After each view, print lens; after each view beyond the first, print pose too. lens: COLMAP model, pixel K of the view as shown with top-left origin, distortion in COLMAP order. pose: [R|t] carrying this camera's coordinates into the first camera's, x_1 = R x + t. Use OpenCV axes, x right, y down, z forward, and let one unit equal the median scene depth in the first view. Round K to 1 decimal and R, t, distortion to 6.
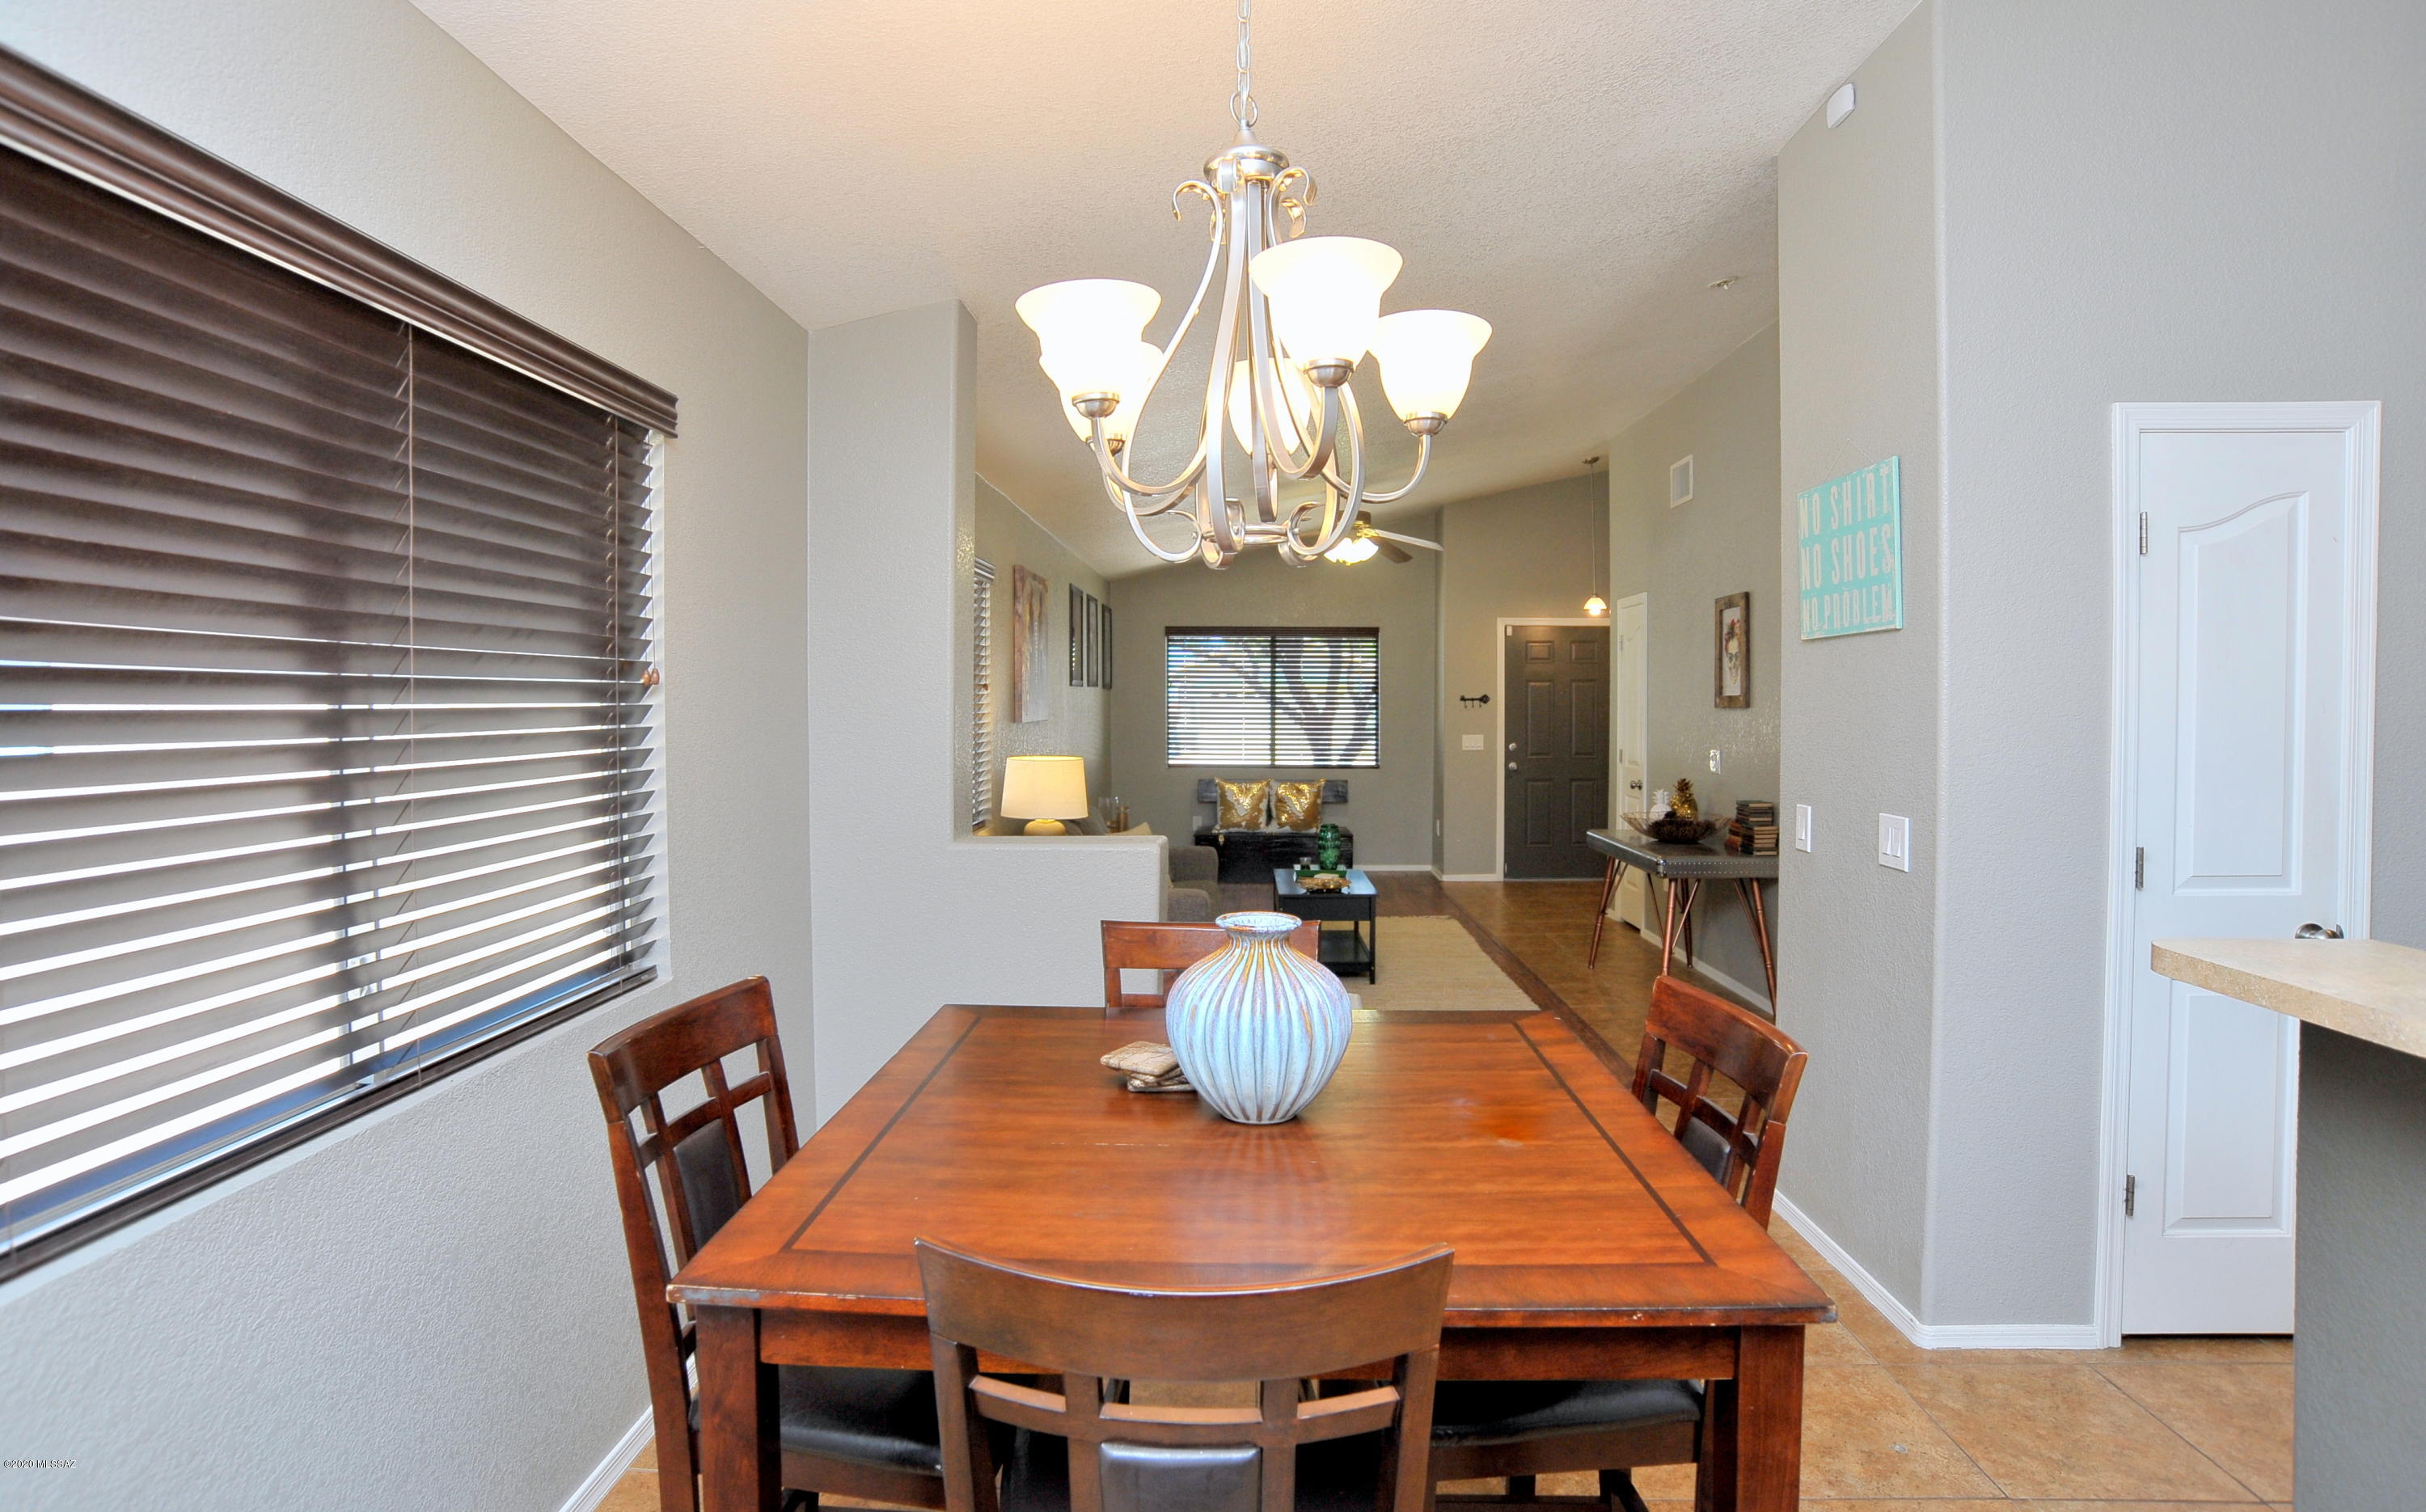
lens RADIAL K [[1253.8, 0, 1226.4], [0, 1253.8, 735.8], [0, 0, 1]] dist [-0.095620, 0.049885]
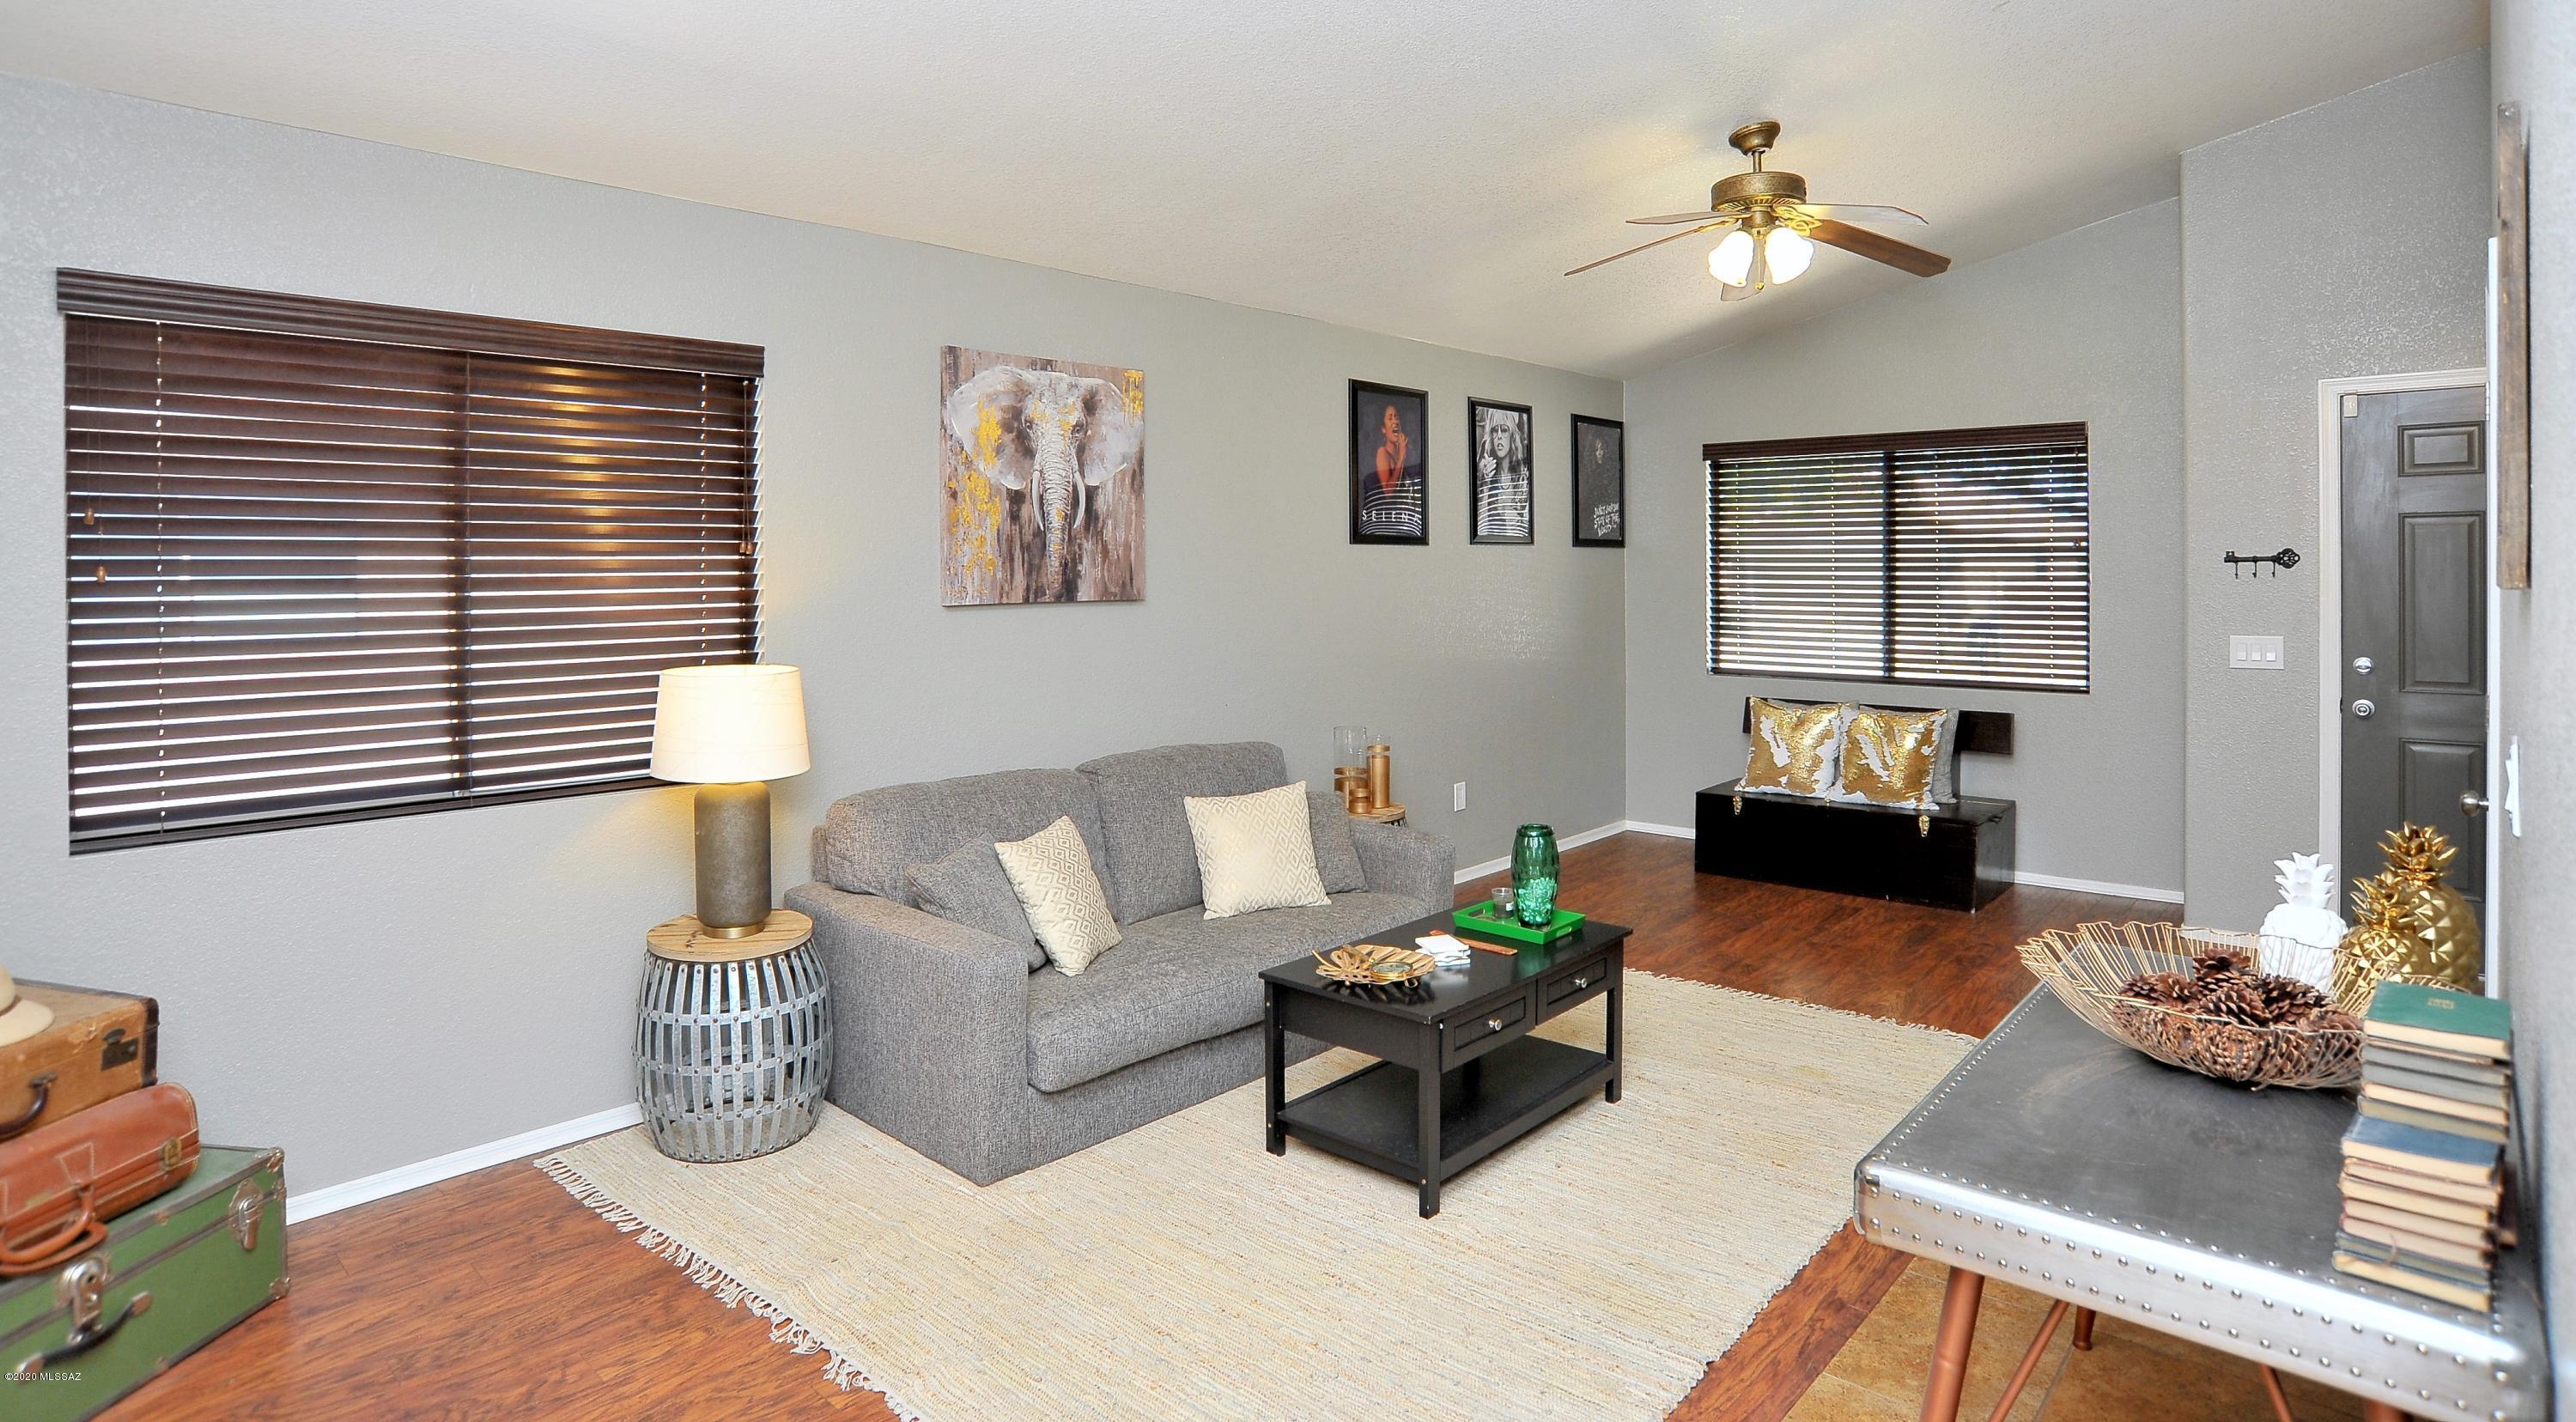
lens RADIAL K [[1347.8, 0, 1282.2], [0, 1347.8, 577.0], [0, 0, 1]] dist [-0.111958, 0.059265]
pose [[0.746400, -0.000603, -0.665498, 0.450756], [-0.012945, 0.999797, -0.015423, -0.018949], [0.665372, 0.020127, 0.746241, 0.729088]]
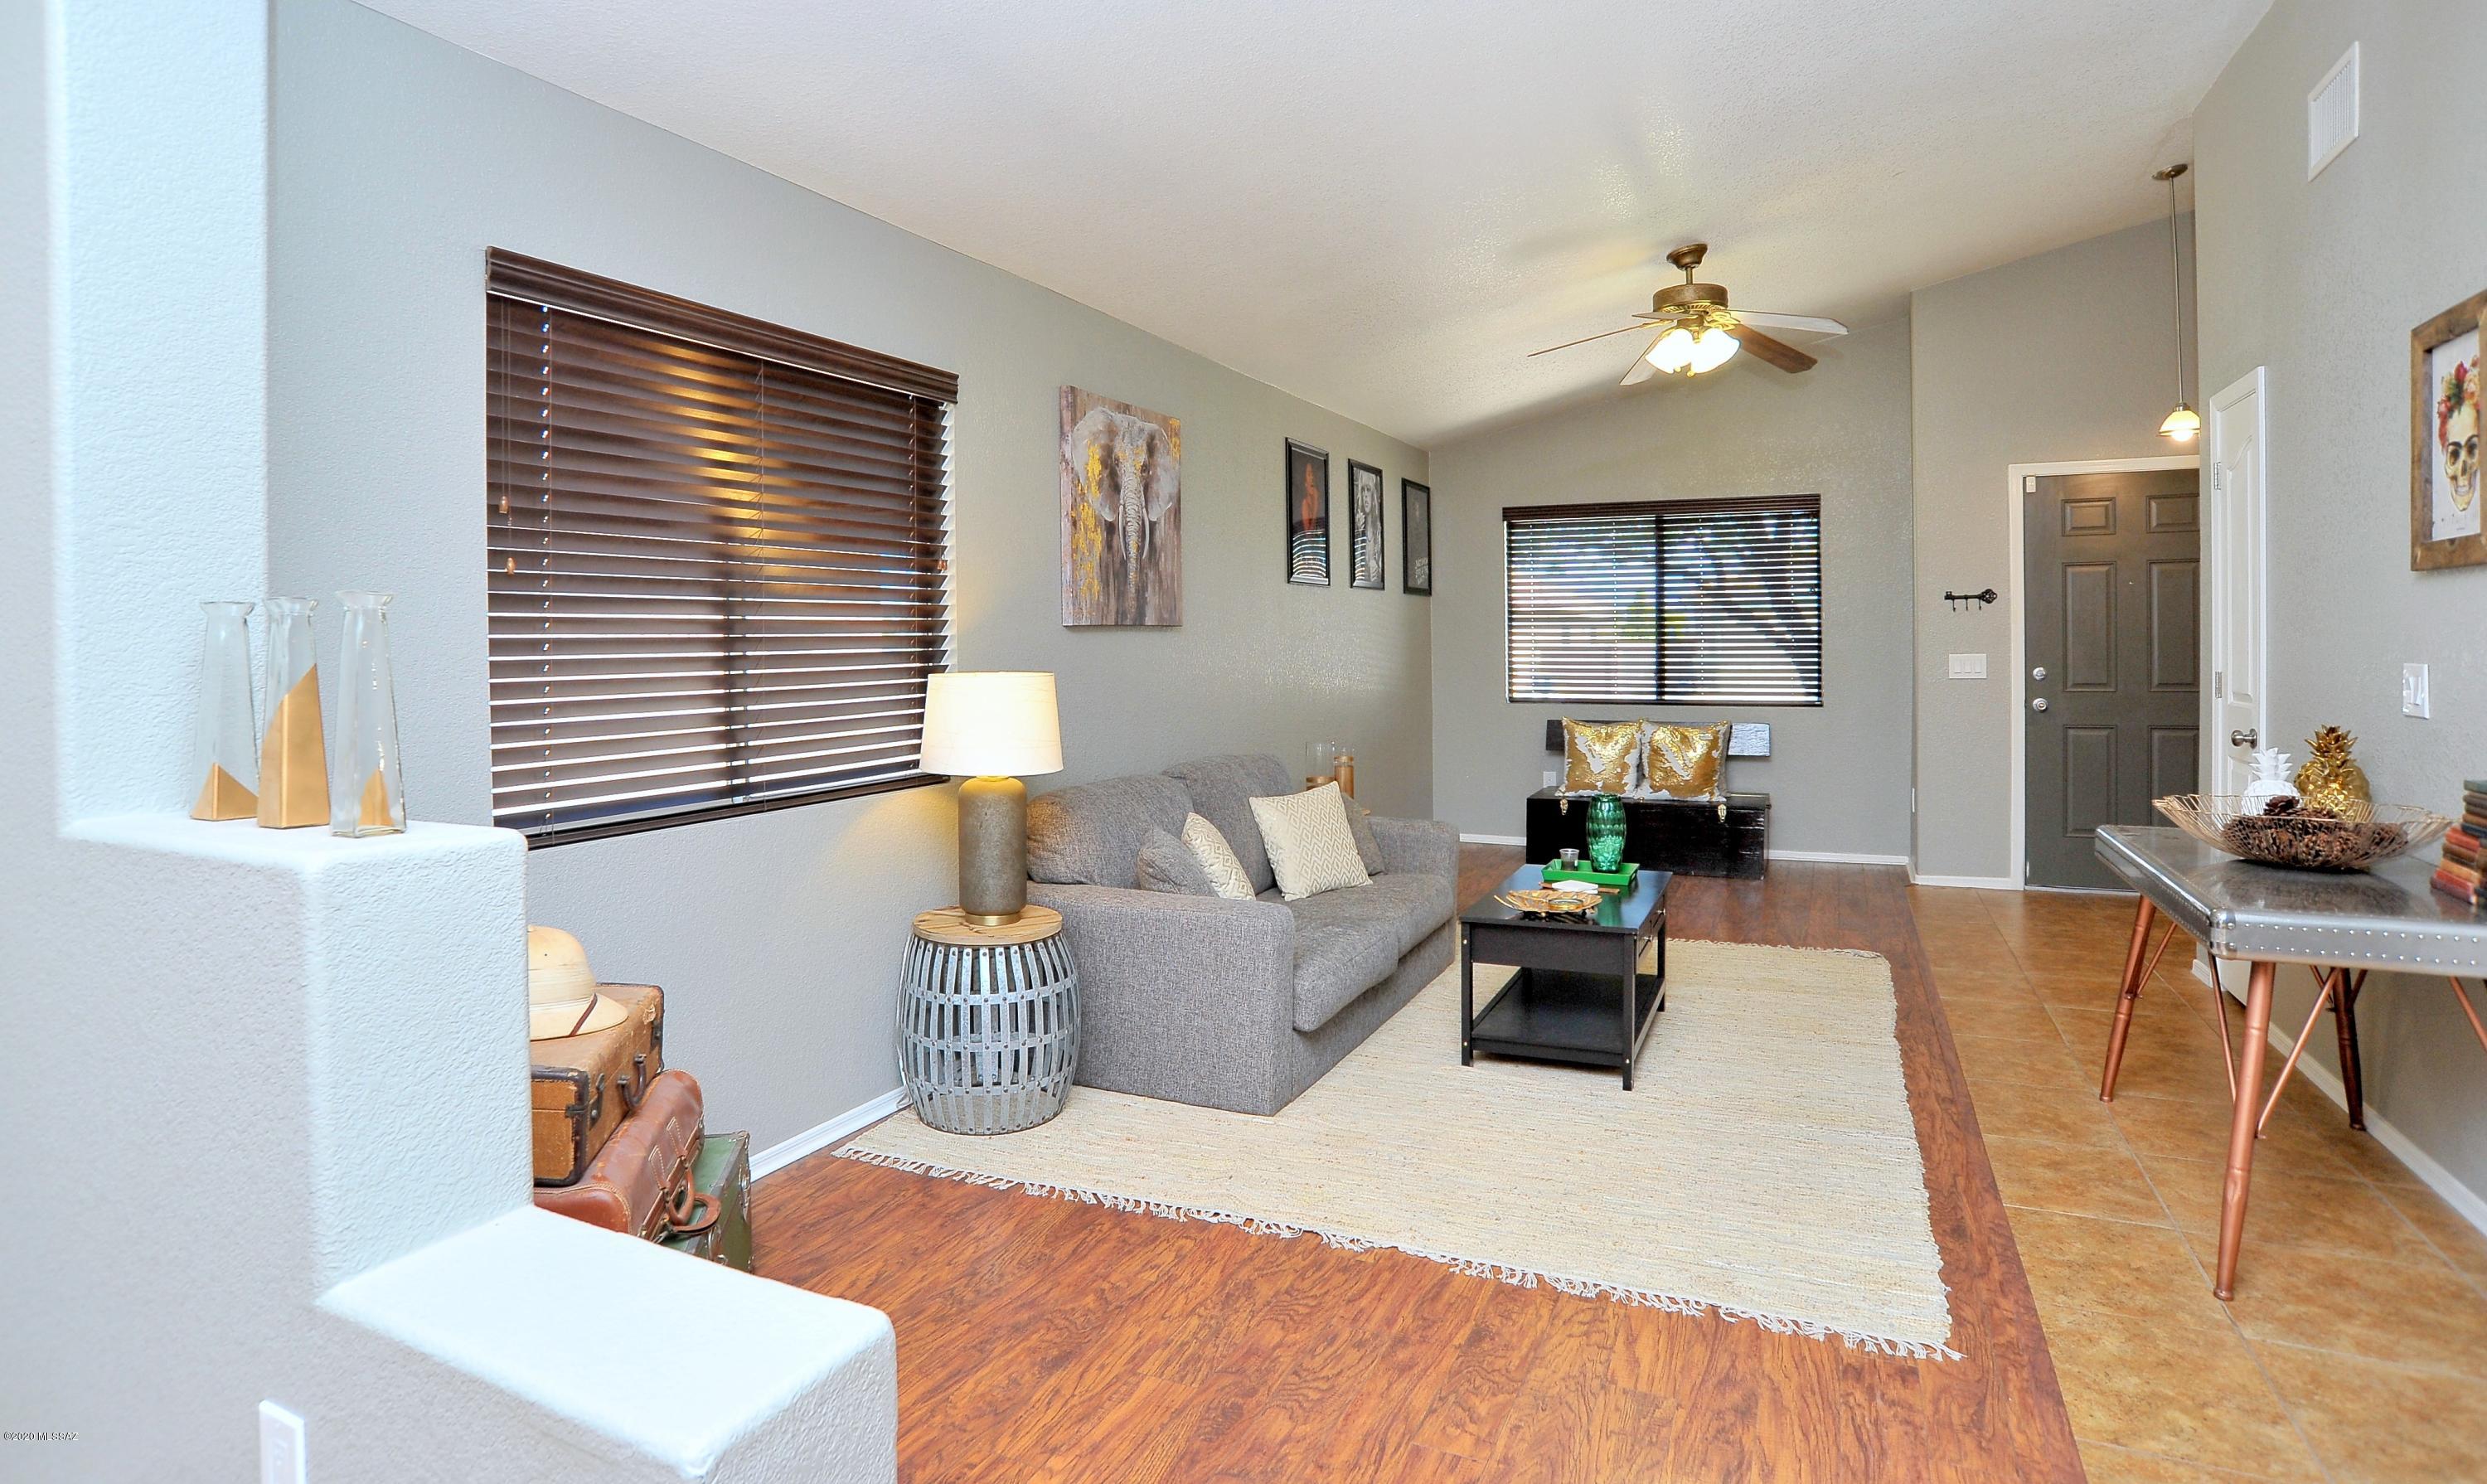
lens RADIAL K [[1313.8, 0, 1210.9], [0, 1313.8, 659.3], [0, 0, 1]] dist [-0.104075, 0.052001]
pose [[0.907607, -0.004958, -0.419792, 0.221997], [-0.000306, 0.999922, -0.012471, 0.018690], [0.419821, 0.011447, 0.907535, 0.476346]]
